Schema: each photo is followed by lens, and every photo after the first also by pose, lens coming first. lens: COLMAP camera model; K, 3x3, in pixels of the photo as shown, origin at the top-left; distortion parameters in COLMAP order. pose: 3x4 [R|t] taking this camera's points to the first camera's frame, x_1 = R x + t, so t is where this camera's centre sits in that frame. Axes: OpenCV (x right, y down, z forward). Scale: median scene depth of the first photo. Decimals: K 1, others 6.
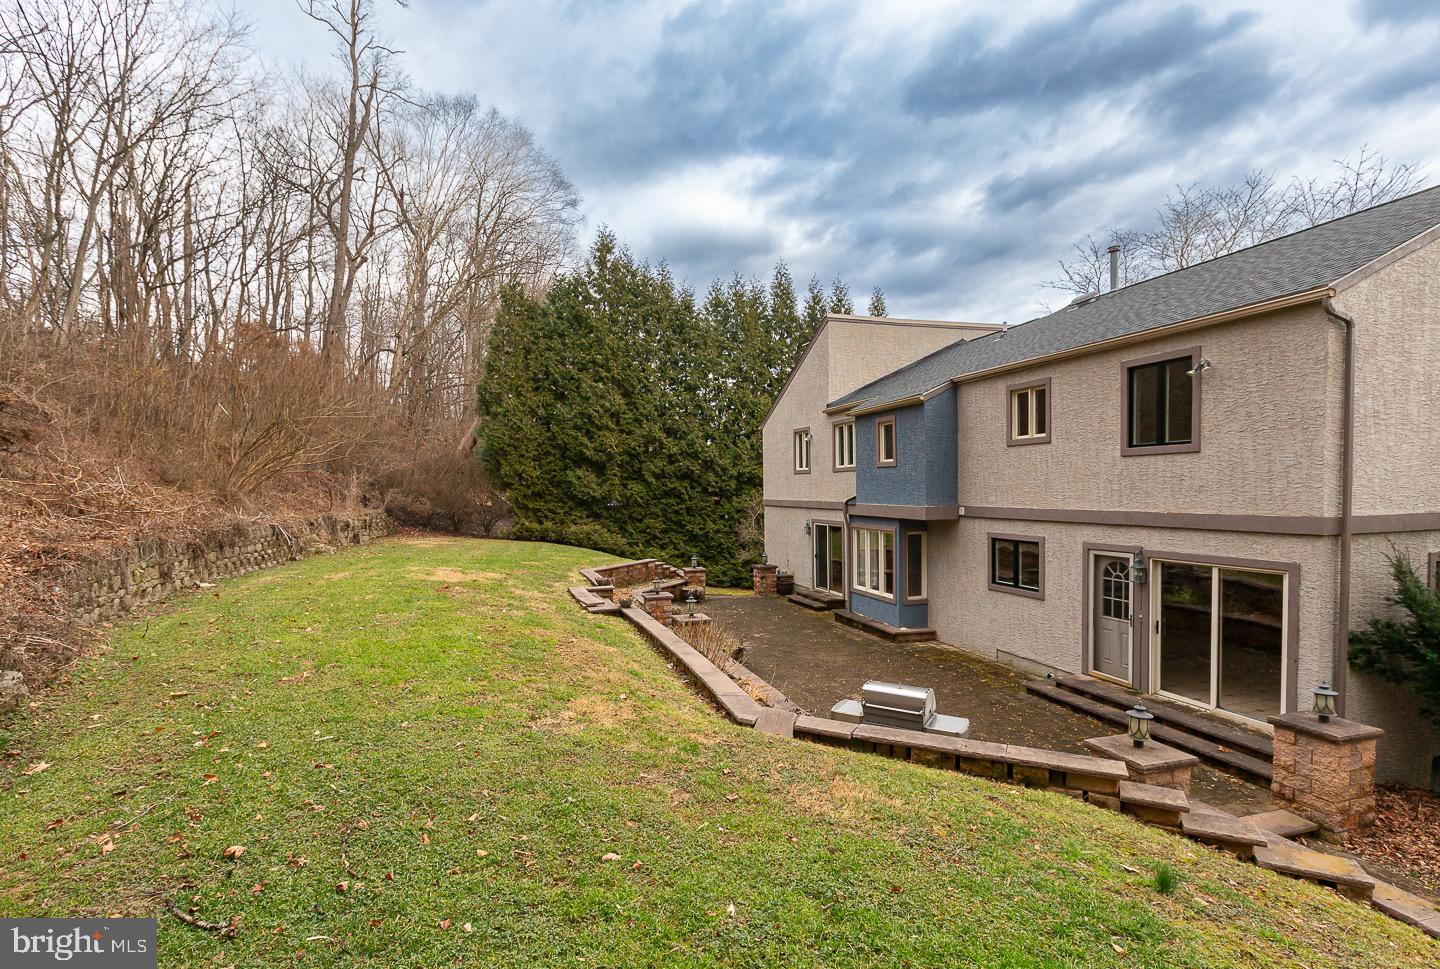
lens RADIAL K [[733.1, 0, 720.0], [0, 733.1, 484.5], [0, 0, 1]] dist [0.000337, -0.000014]
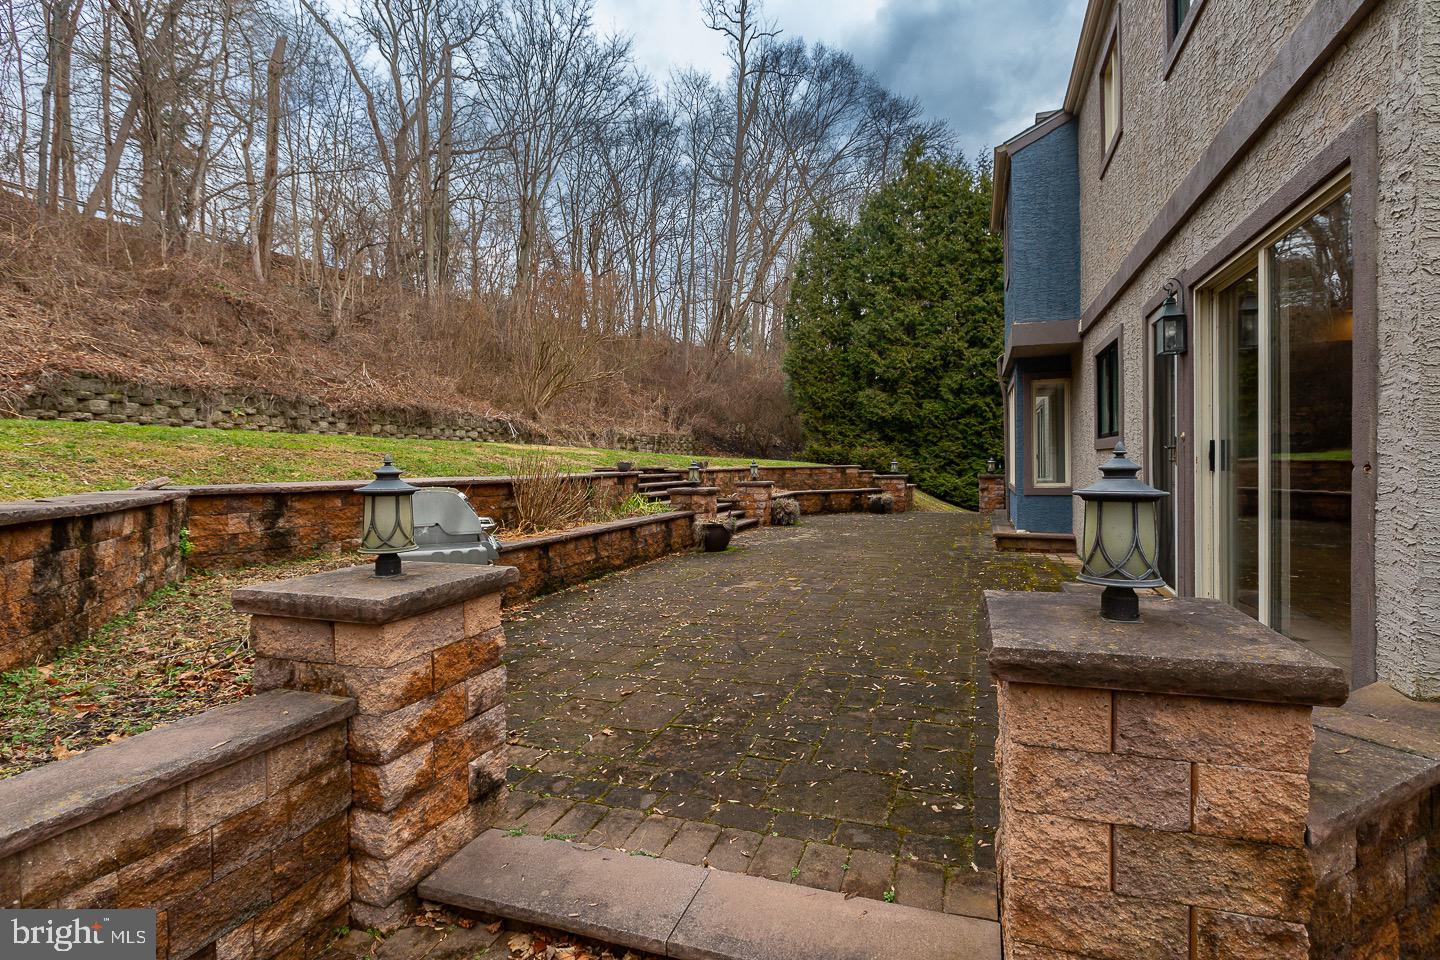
lens RADIAL K [[709.6, 0, 721.9], [0, 709.6, 453.2], [0, 0, 1]] dist [-0.022363, 0.000018]
pose [[0.804674, -0.000958, -0.593716, 0.189087], [0.001639, 0.999998, 0.000608, 0.059869], [0.593715, -0.001462, 0.804674, 0.164322]]
